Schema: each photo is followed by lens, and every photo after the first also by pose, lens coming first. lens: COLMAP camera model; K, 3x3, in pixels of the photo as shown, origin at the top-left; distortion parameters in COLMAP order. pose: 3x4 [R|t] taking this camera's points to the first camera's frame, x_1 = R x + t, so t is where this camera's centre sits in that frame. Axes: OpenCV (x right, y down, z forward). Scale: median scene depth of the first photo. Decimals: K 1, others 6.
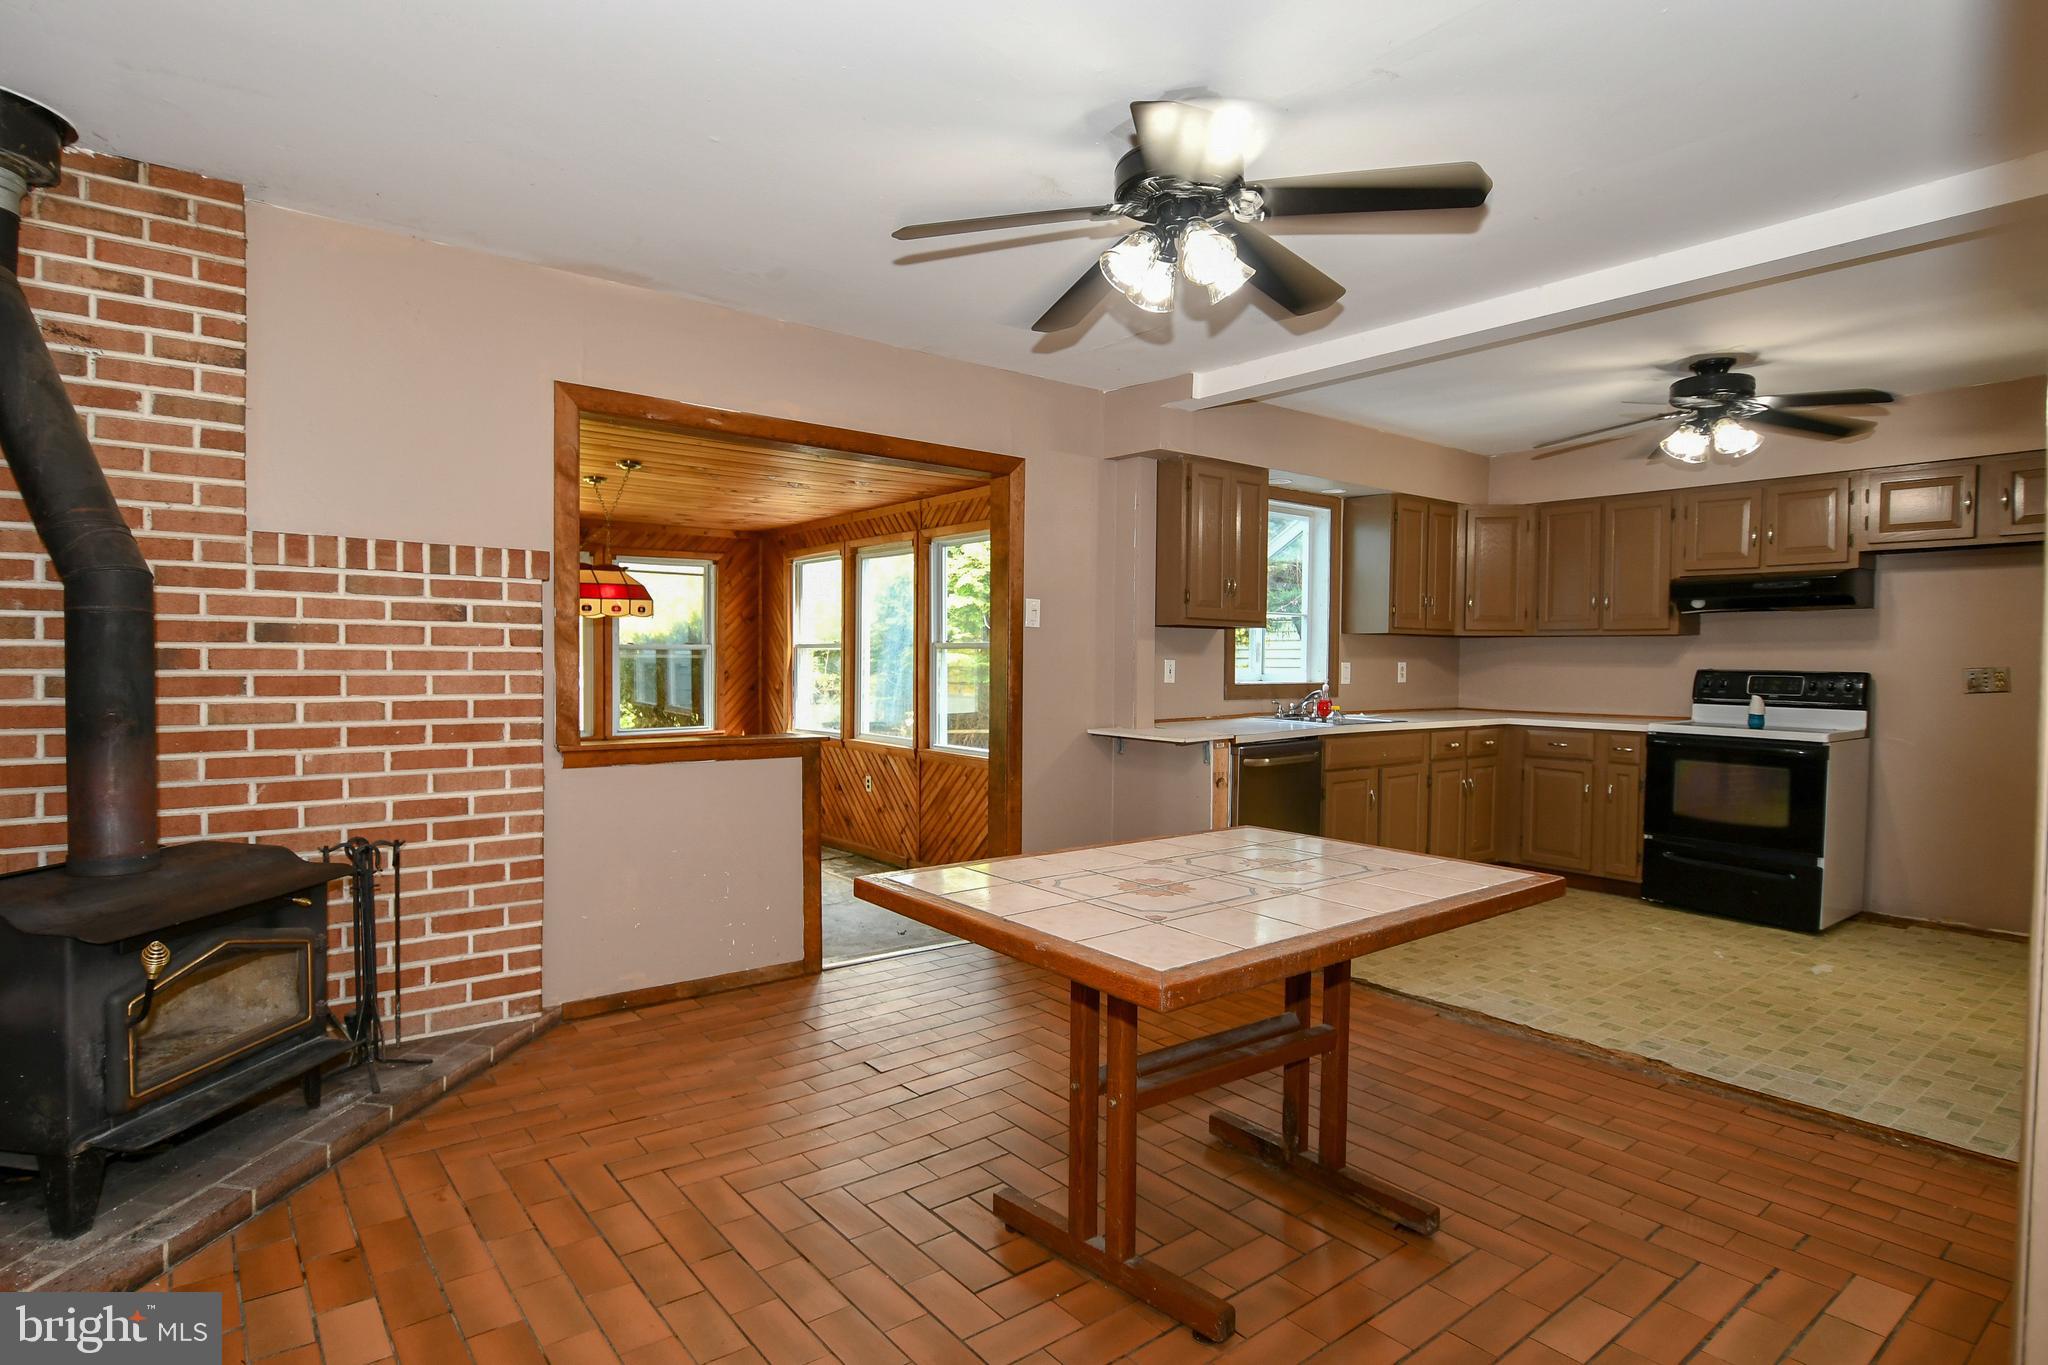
lens RADIAL K [[1061.8, 0, 1010.3], [0, 1061.8, 679.4], [0, 0, 1]] dist [-0.001004, -0.008520]
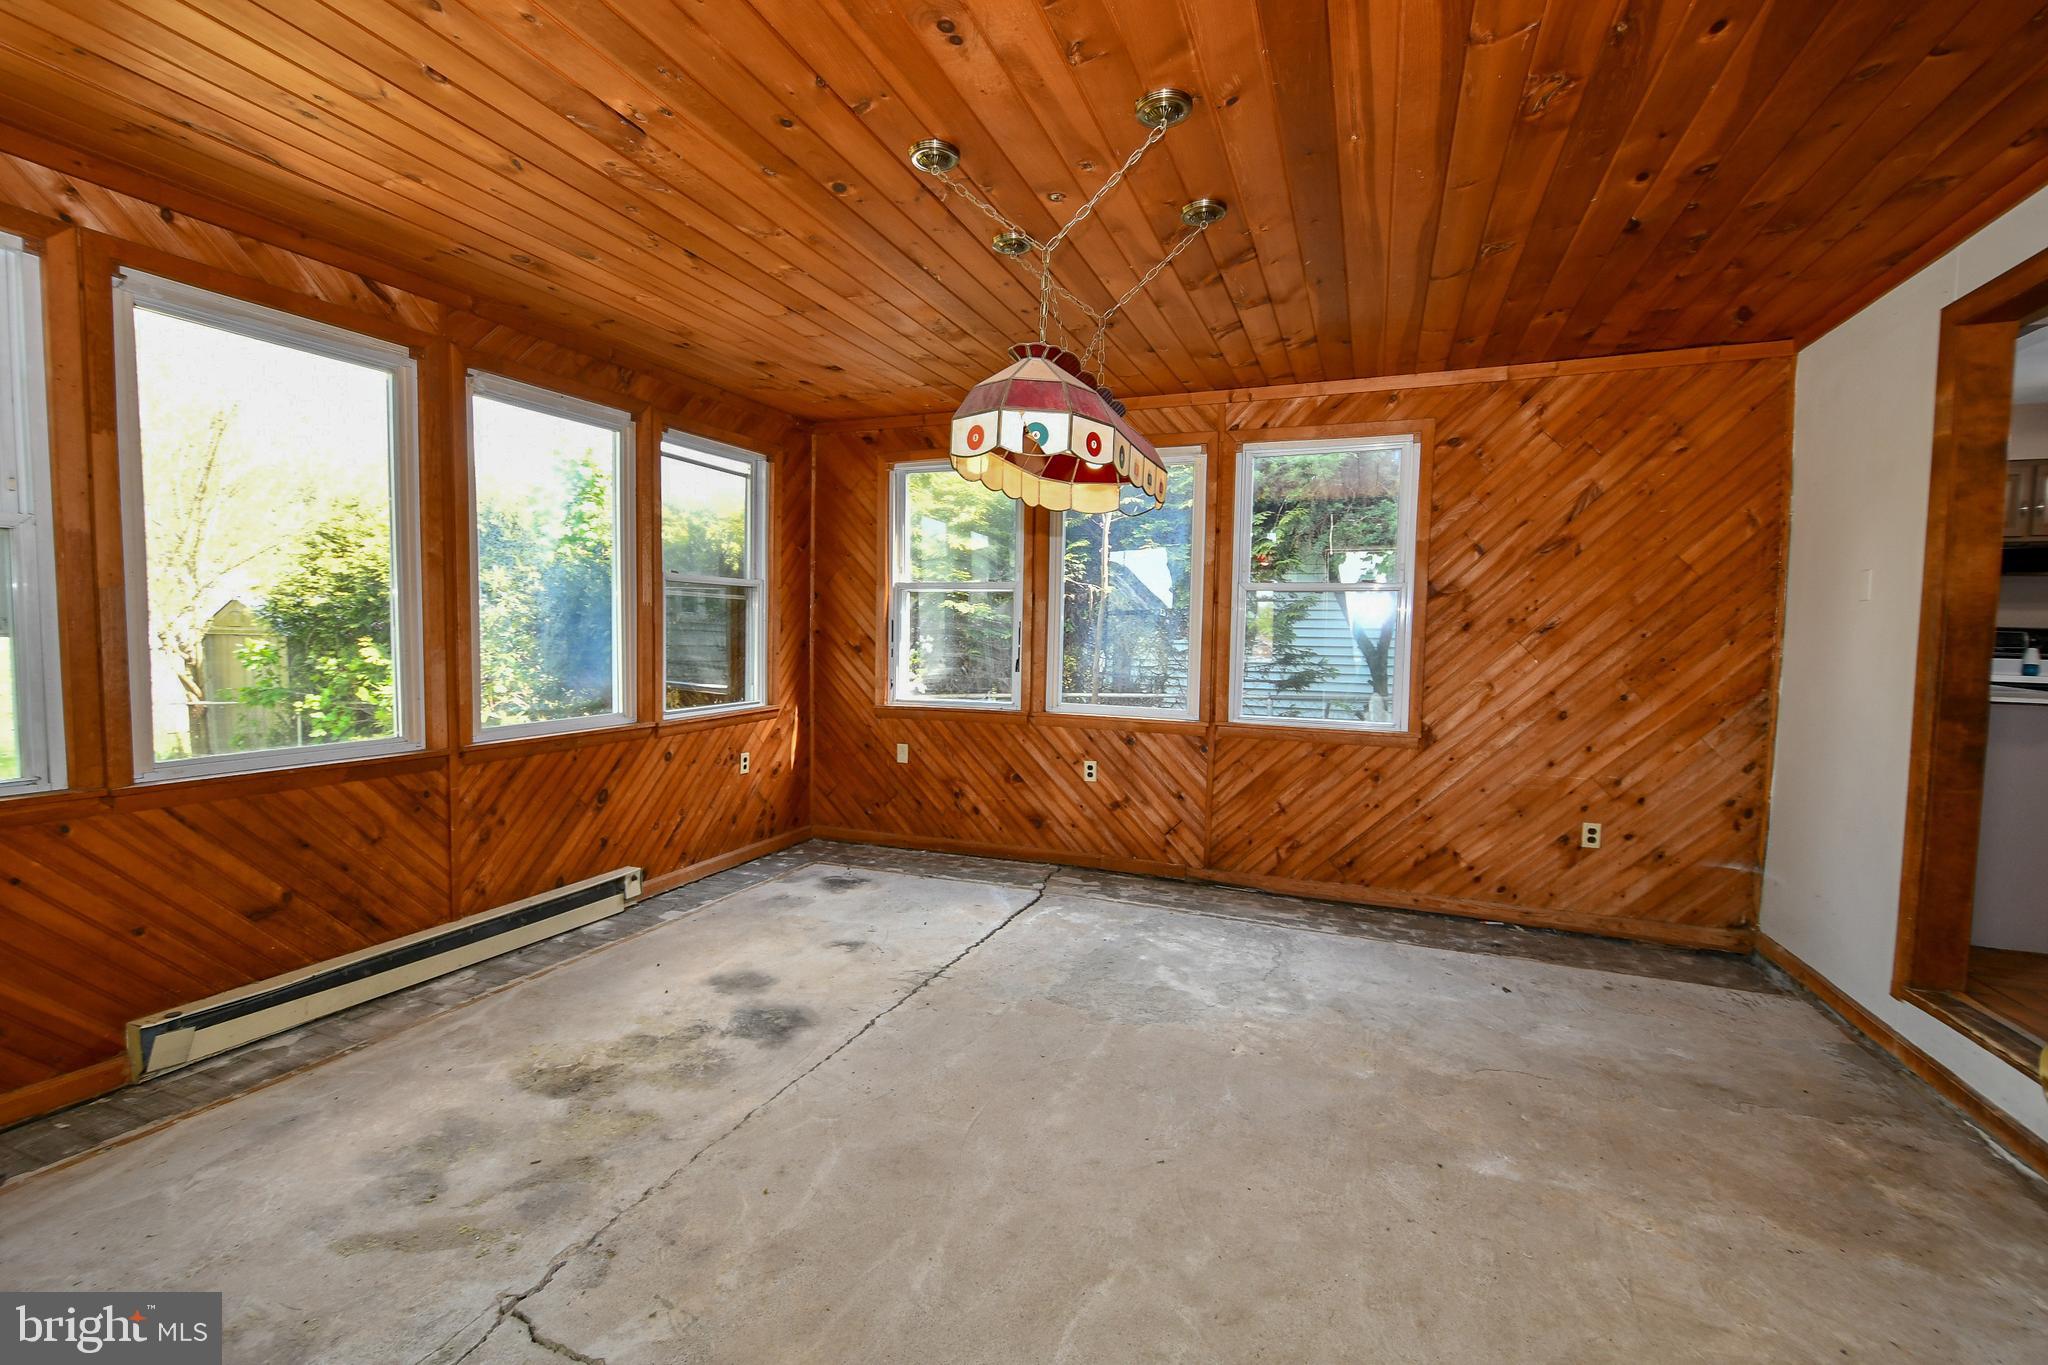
lens RADIAL K [[891.3, 0, 1011.4], [0, 891.3, 689.3], [0, 0, 1]] dist [0.000594, -0.004533]
pose [[0.865087, -0.024951, 0.501001, -0.779876], [-0.002079, 0.998575, 0.053322, 0.010927], [-0.501618, -0.047169, 0.863802, 0.761010]]
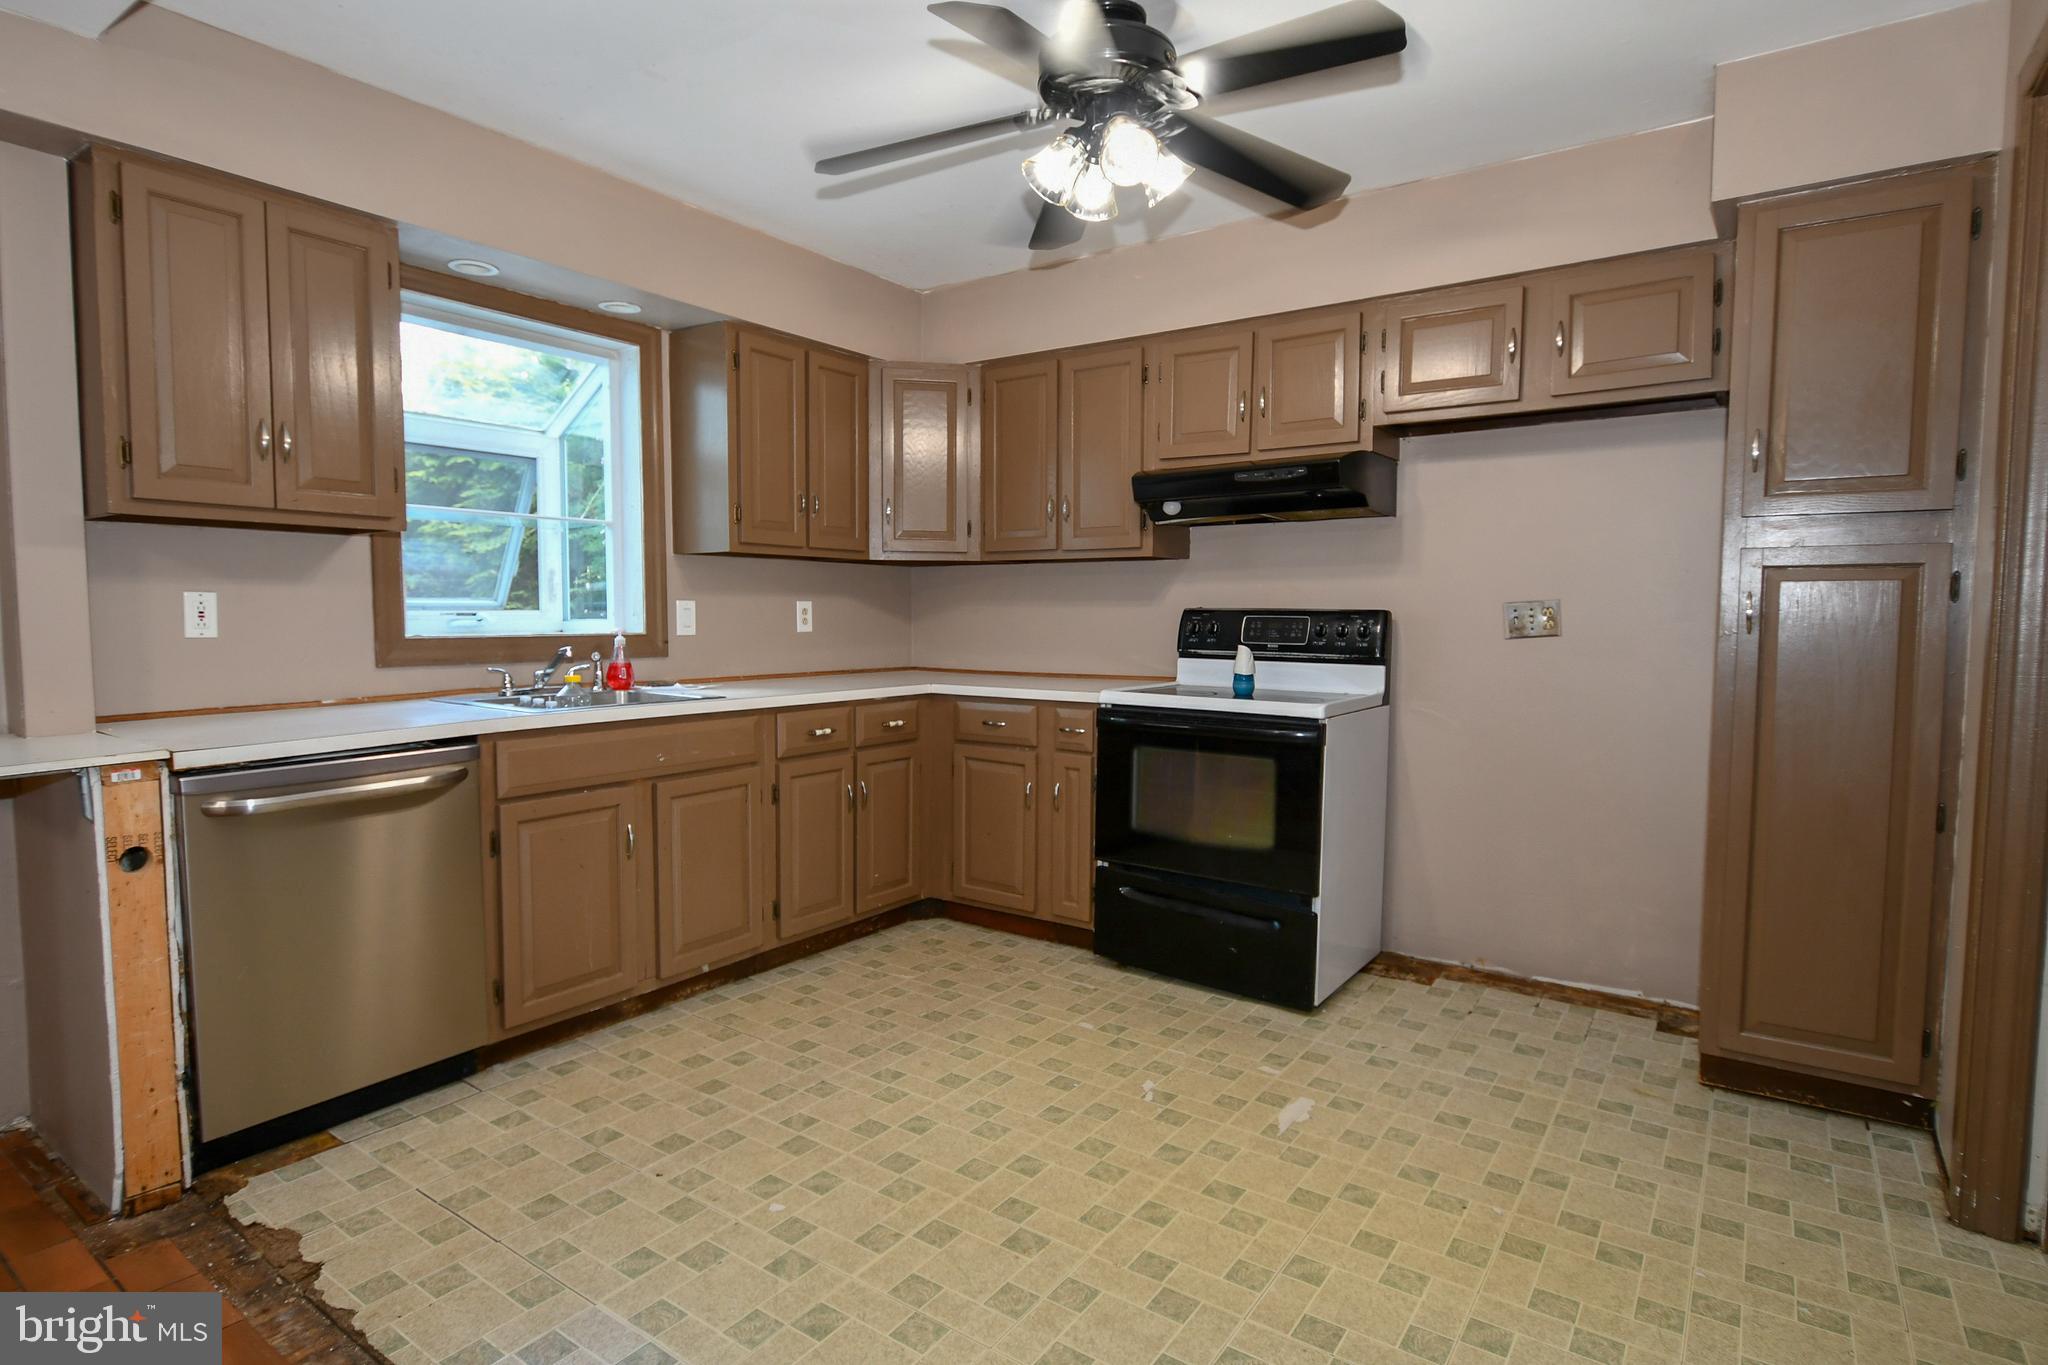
lens RADIAL K [[1061.8, 0, 1014.3], [0, 1061.8, 680.5], [0, 0, 1]] dist [-0.001004, -0.008520]
pose [[0.956120, -0.024310, 0.291964, 0.389691], [0.010679, 0.998781, 0.048192, 0.003483], [-0.292779, -0.042960, 0.955214, 0.423924]]
